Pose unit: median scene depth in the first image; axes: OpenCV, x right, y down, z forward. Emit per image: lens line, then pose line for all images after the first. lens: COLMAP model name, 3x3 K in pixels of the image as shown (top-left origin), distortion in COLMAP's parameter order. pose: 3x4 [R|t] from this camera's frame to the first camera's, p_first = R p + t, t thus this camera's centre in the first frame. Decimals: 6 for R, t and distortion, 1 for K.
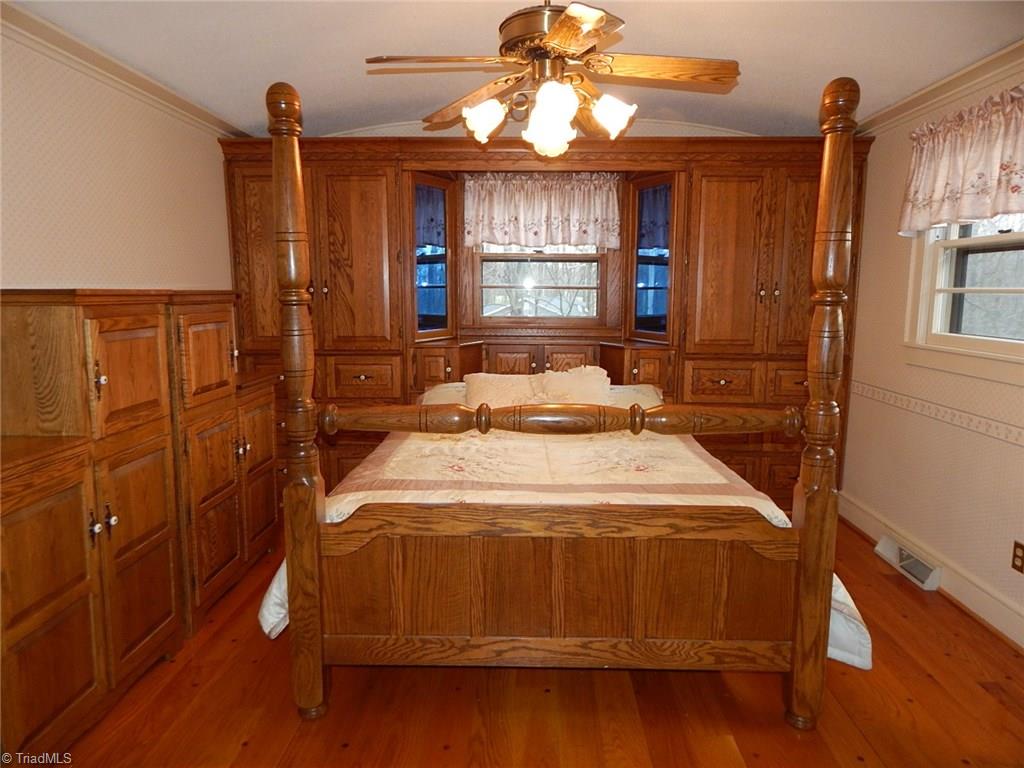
lens RADIAL K [[661.9, 0, 512.0], [0, 661.9, 384.0], [0, 0, 1]] dist [-0.008644, -0.000746]
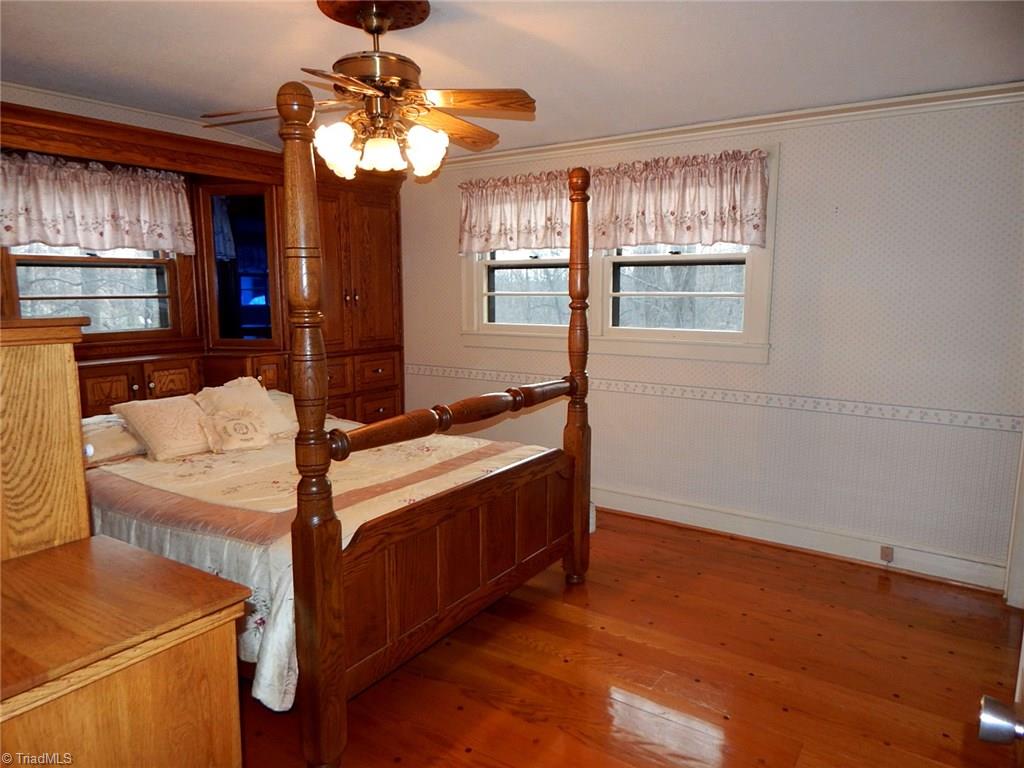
lens RADIAL K [[675.2, 0, 513.0], [0, 675.2, 364.0], [0, 0, 1]] dist [-0.000909, -0.000967]
pose [[0.530875, -0.105379, 0.840873, -0.763637], [0.132406, 0.990367, 0.040520, -0.050629], [-0.837042, 0.089826, 0.539714, 0.195616]]
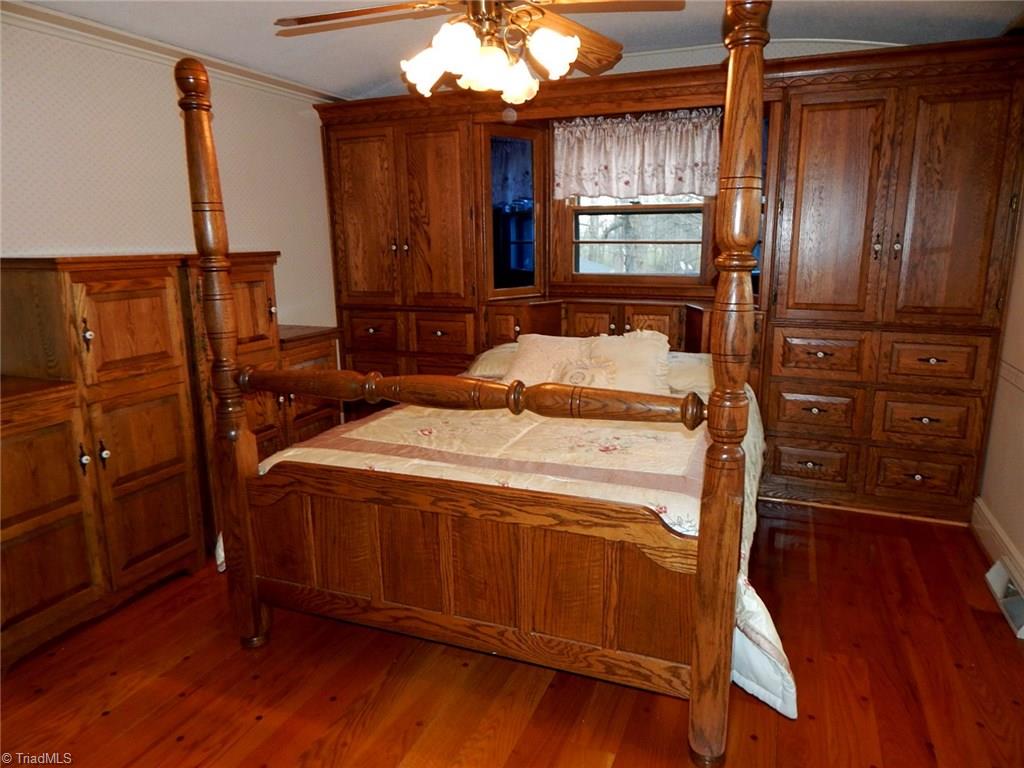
lens RADIAL K [[674.8, 0, 518.5], [0, 674.8, 381.1], [0, 0, 1]] dist [0.003221, -0.000979]
pose [[0.941566, 0.057245, -0.331929, 0.395525], [-0.034452, 0.996651, 0.074154, -0.031181], [0.335062, -0.058385, 0.940385, 0.096632]]
